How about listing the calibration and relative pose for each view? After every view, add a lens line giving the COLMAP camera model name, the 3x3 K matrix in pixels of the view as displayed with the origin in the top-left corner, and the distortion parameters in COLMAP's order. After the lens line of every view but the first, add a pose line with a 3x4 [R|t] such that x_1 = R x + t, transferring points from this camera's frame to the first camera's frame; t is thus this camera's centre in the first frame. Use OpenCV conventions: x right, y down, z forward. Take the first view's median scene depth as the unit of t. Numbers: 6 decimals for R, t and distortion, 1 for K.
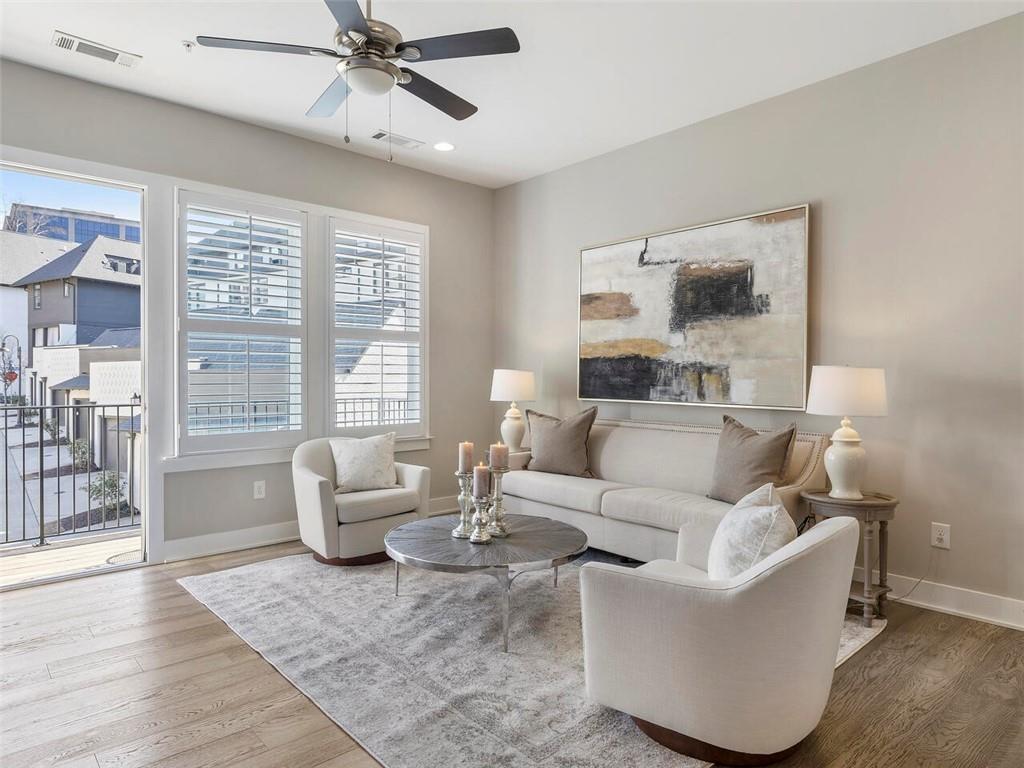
lens RADIAL K [[626.2, 0, 507.7], [0, 626.2, 379.9], [0, 0, 1]] dist [0.001006, 0.001446]
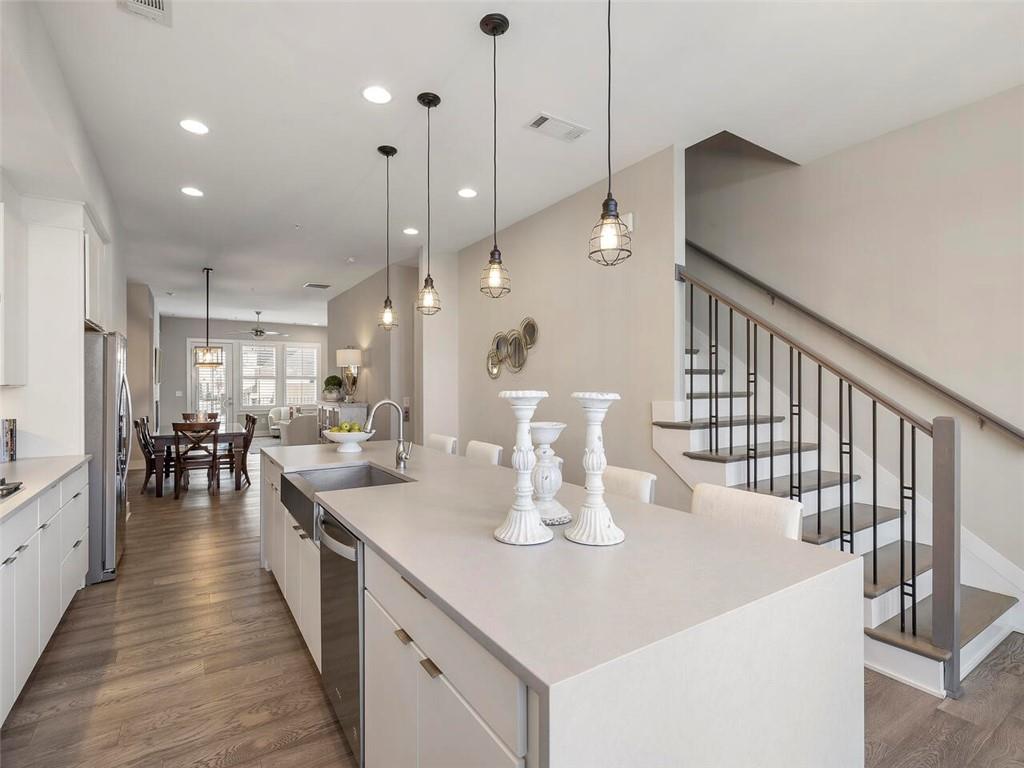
lens RADIAL K [[489.9, 0, 507.1], [0, 489.9, 387.1], [0, 0, 1]] dist [0.004661, -0.000669]
pose [[0.988367, 0.003172, -0.152055, 1.437847], [-0.002995, 0.999995, 0.001391, -0.032483], [0.152058, -0.000919, 0.988371, -1.601290]]
